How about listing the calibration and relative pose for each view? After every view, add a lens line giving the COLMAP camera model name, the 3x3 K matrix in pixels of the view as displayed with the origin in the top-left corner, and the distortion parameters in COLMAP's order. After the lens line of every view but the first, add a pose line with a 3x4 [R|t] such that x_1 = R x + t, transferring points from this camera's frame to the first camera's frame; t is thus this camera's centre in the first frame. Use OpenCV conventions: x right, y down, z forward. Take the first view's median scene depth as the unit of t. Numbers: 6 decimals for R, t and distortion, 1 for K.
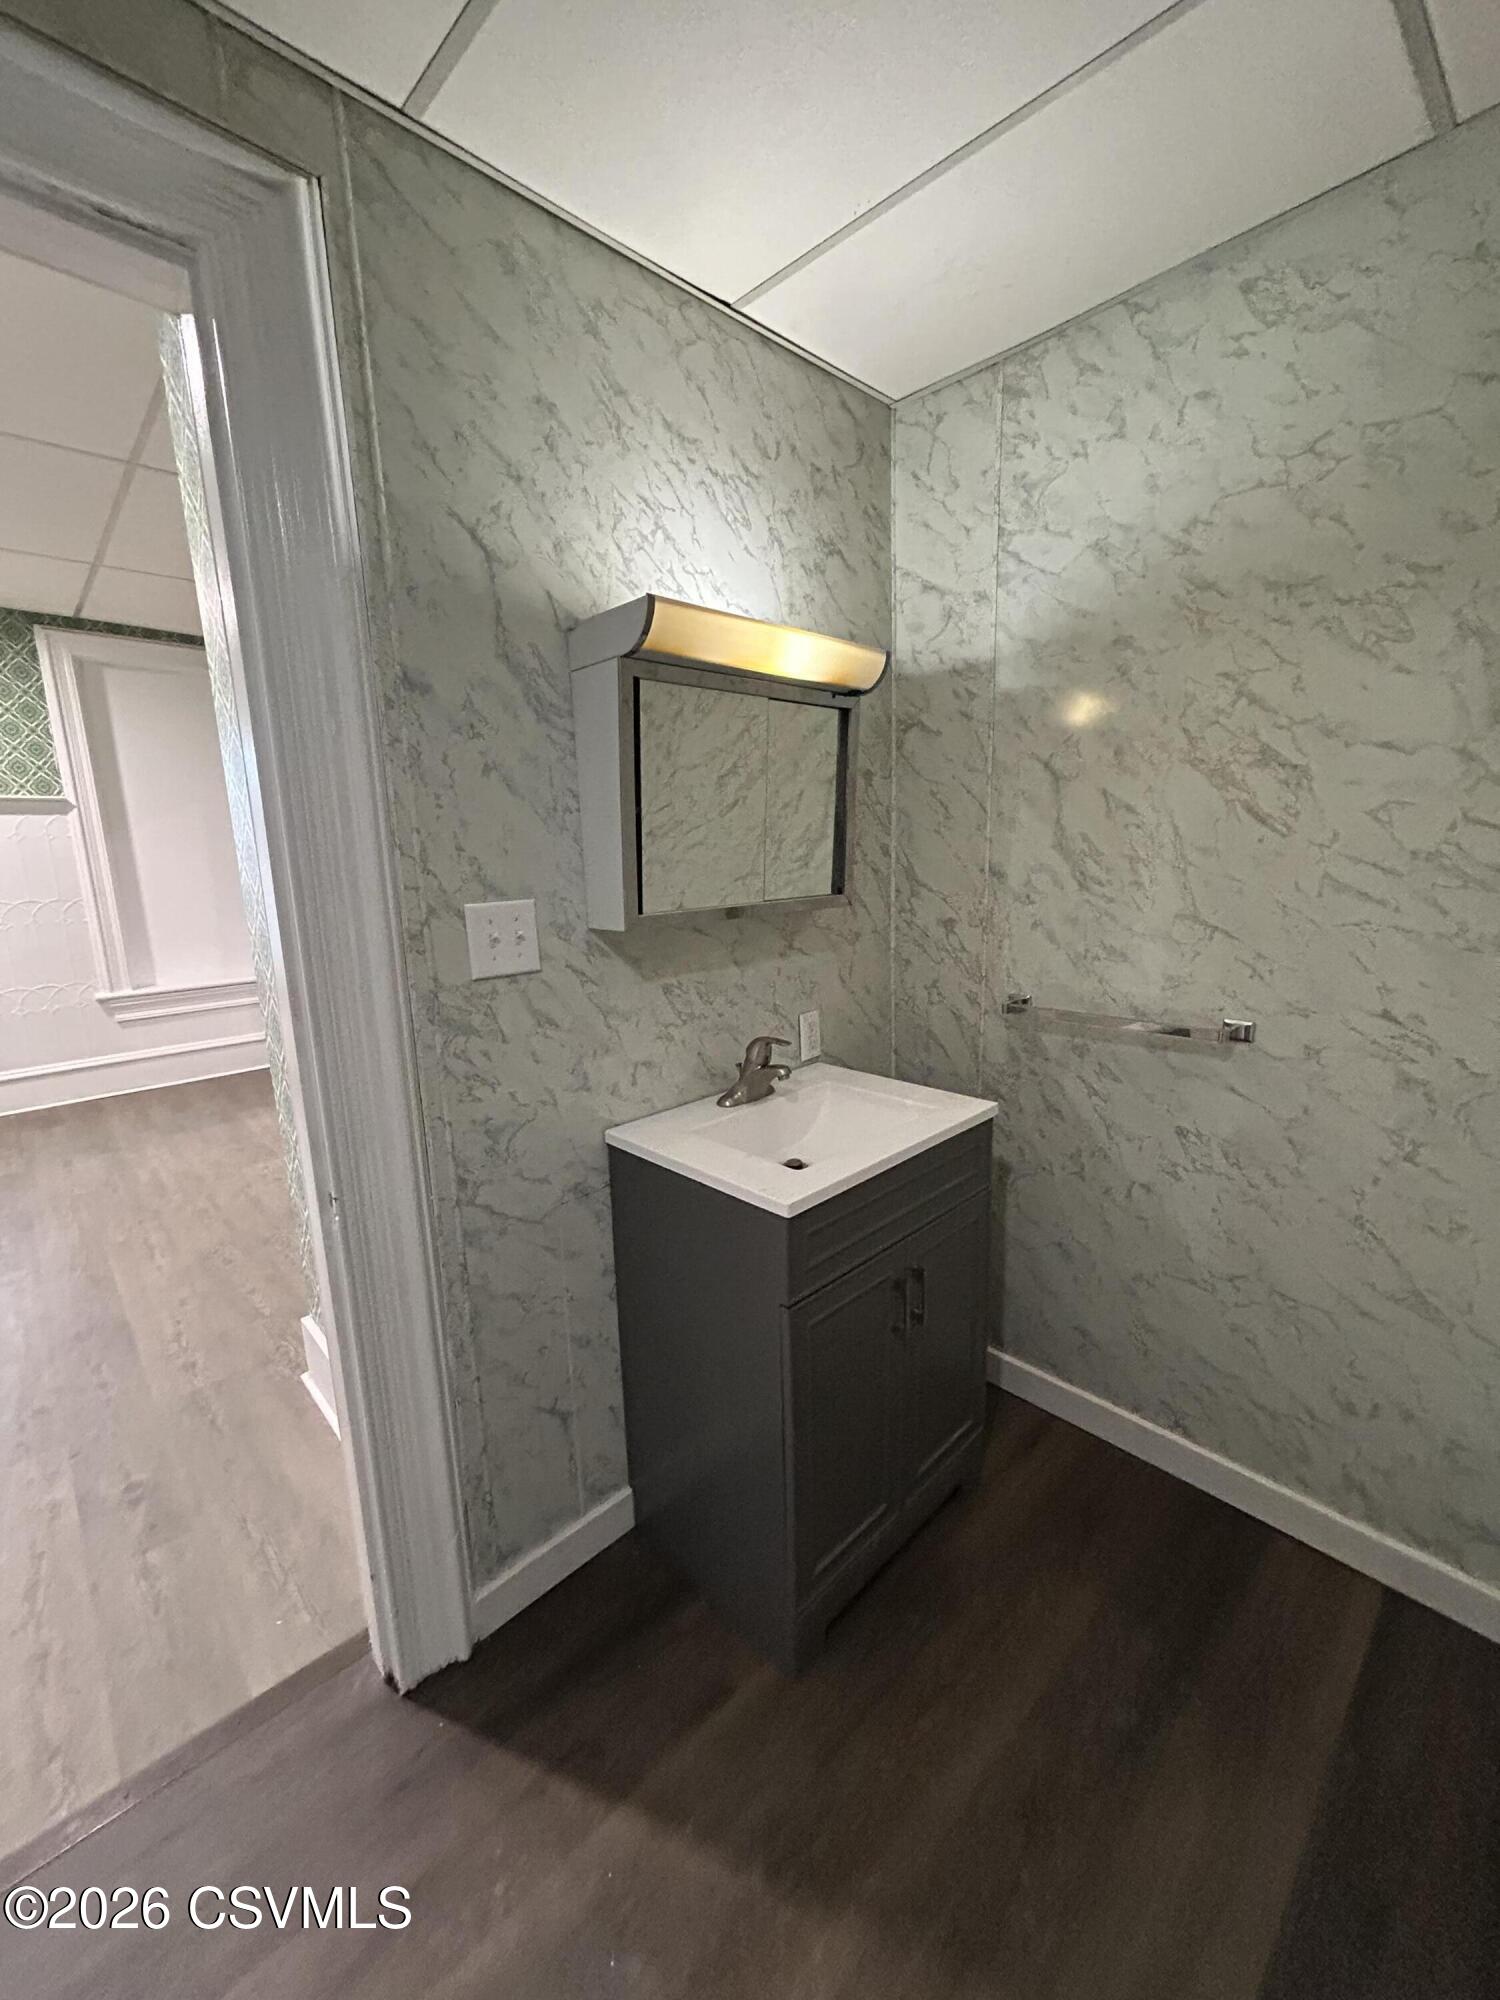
lens RADIAL K [[805.0, 0, 747.2], [0, 805.0, 997.9], [0, 0, 1]] dist [0.001532, -0.000192]
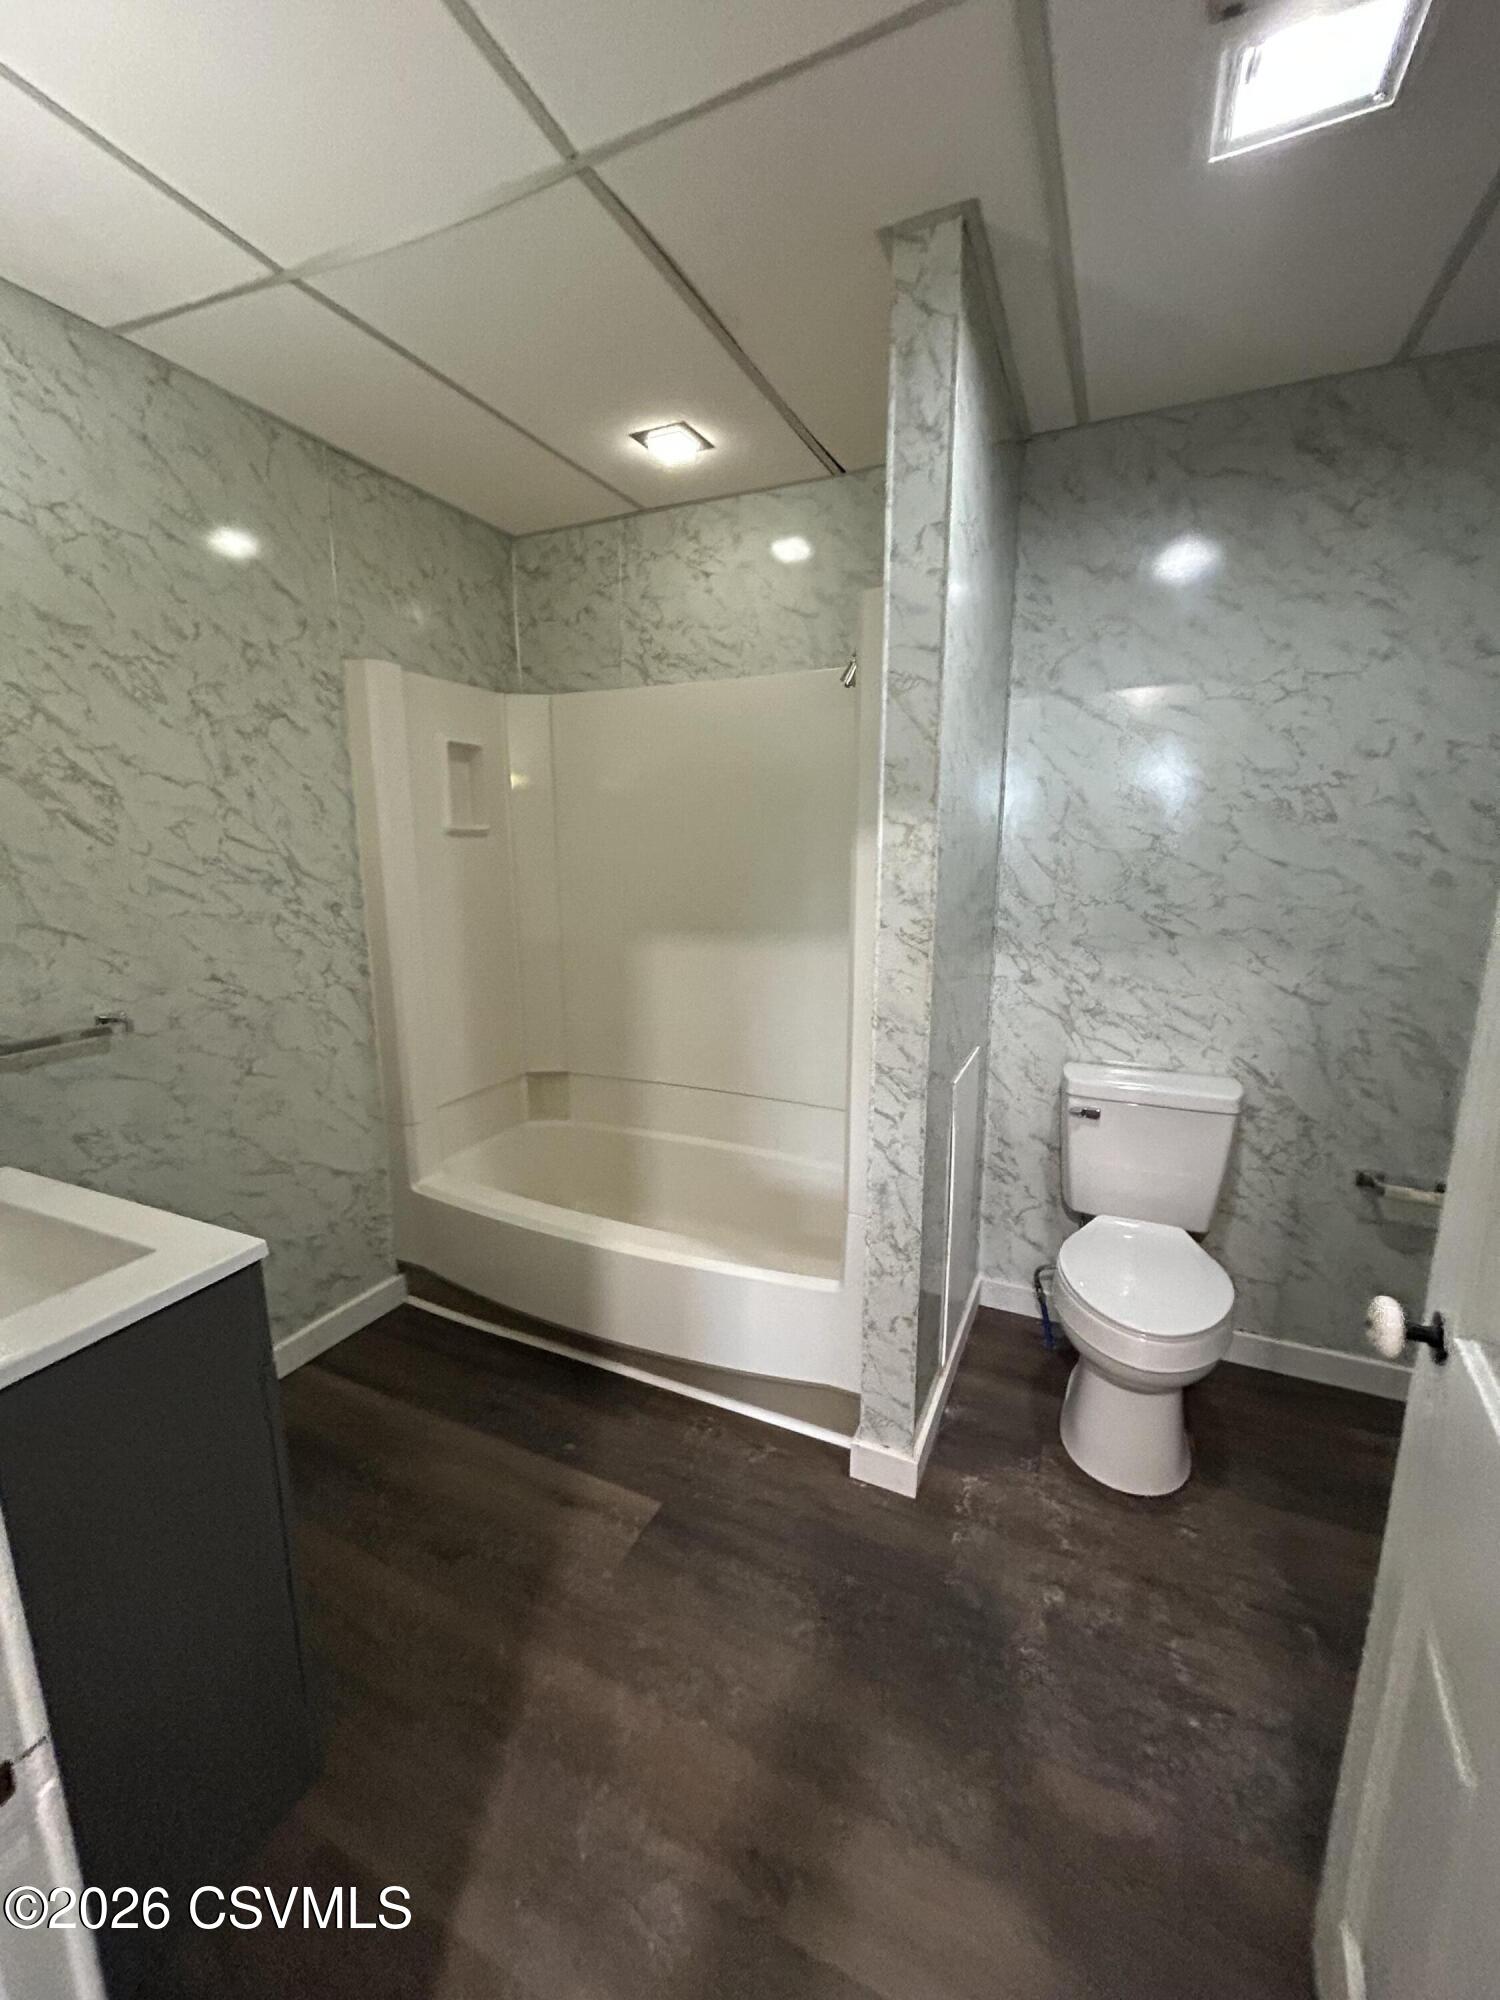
lens RADIAL K [[805.0, 0, 745.6], [0, 805.0, 1002.0], [0, 0, 1]] dist [0.001532, -0.000192]
pose [[-0.369552, -0.152134, 0.916672, -0.781242], [0.189552, 0.953420, 0.234650, -0.087411], [-0.909671, 0.260472, -0.323501, 0.618272]]
